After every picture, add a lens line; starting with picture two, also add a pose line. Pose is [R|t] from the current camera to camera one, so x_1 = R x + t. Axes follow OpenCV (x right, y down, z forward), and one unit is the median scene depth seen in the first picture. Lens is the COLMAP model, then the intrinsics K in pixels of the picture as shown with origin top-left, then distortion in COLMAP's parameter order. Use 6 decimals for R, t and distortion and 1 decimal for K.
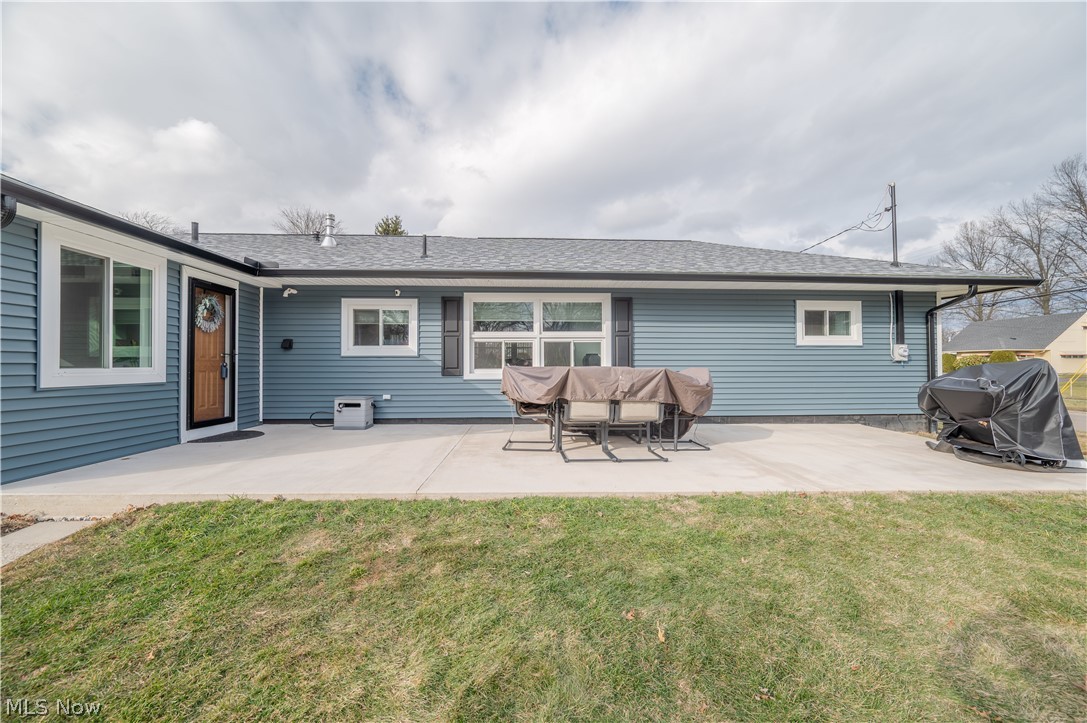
lens RADIAL K [[436.1, 0, 548.4], [0, 436.1, 364.0], [0, 0, 1]] dist [-0.000813, -0.000123]
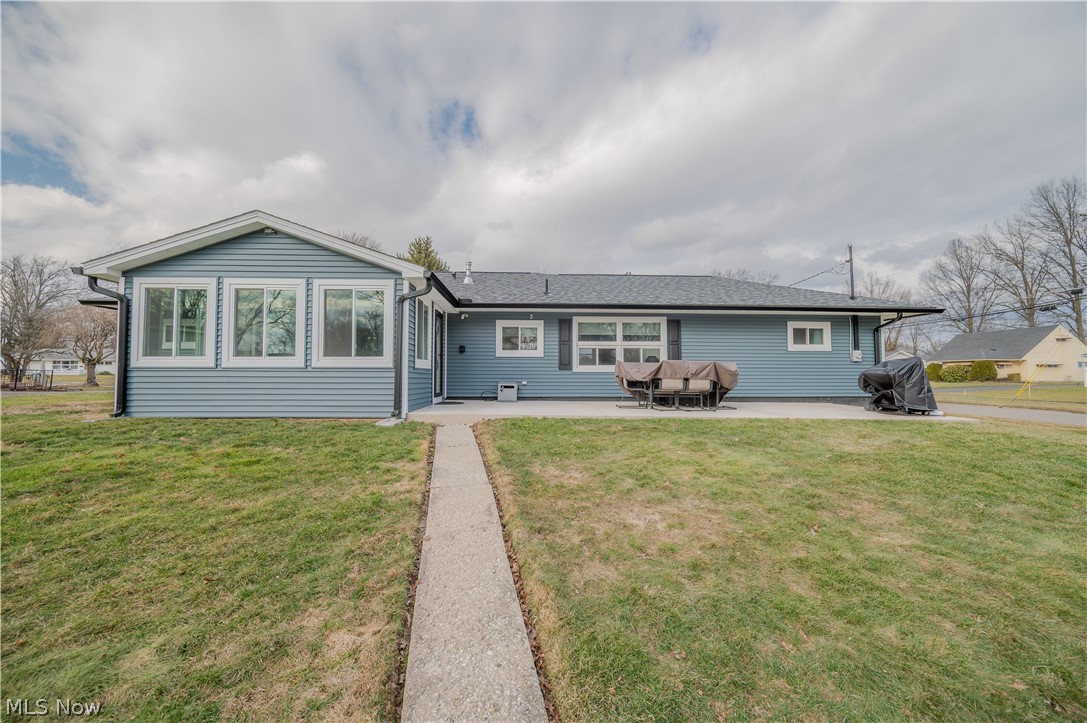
lens RADIAL K [[431.6, 0, 547.6], [0, 431.6, 359.7], [0, 0, 1]] dist [-0.001464, -0.000141]
pose [[0.999970, 0.002599, -0.007242, -0.269873], [-0.002844, 0.999416, -0.034065, 0.043479], [0.007150, 0.034085, 0.999393, -0.529857]]
